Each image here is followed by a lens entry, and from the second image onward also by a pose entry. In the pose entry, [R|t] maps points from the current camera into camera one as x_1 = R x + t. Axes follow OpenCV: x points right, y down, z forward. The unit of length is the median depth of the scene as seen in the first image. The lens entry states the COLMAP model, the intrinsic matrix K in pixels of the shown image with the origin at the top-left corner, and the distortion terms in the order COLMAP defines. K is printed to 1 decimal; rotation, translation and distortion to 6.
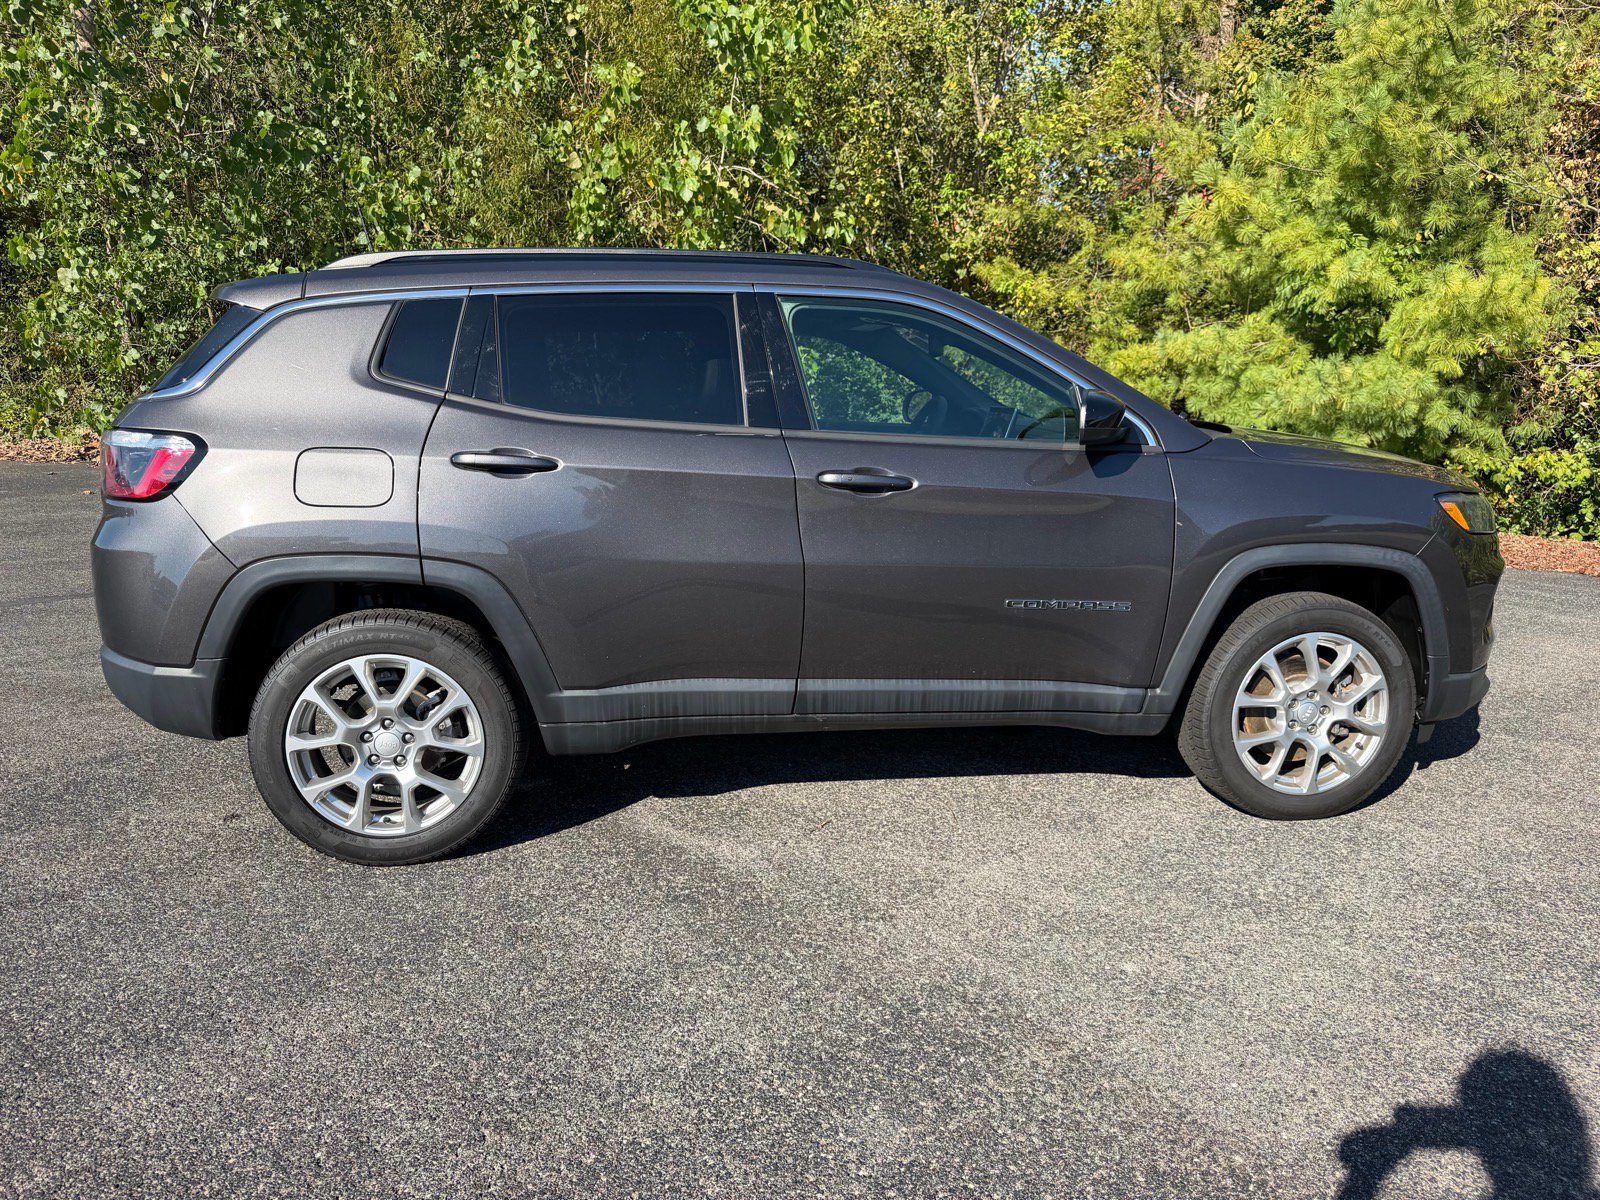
lens RADIAL K [[1224.4, 0, 848.8], [0, 1224.4, 618.6], [0, 0, 1]] dist [0.074558, -0.143576]
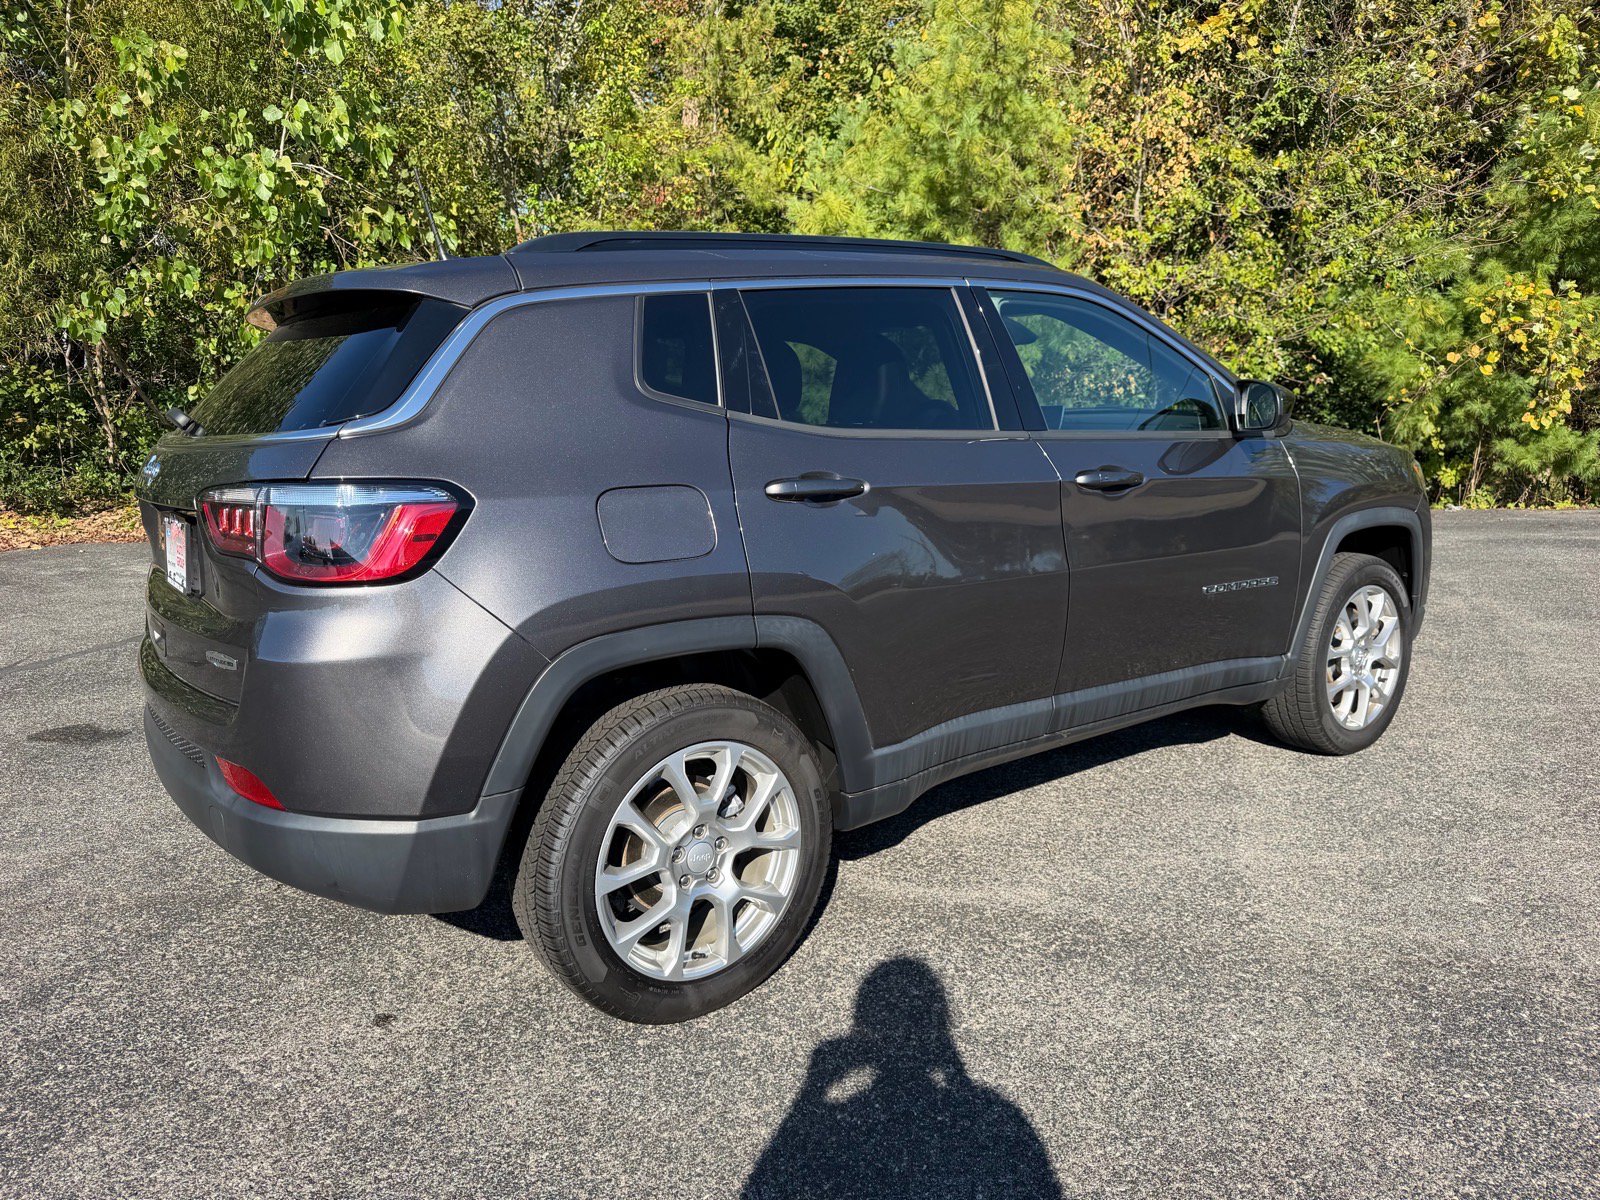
lens RADIAL K [[1182.6, 0, 801.5], [0, 1182.6, 598.8], [0, 0, 1]] dist [0.087913, -0.115231]
pose [[0.879541, -0.119239, 0.460640, -0.622923], [0.130798, 0.991385, 0.006881, -0.056093], [-0.457492, 0.054199, 0.887560, 0.280909]]
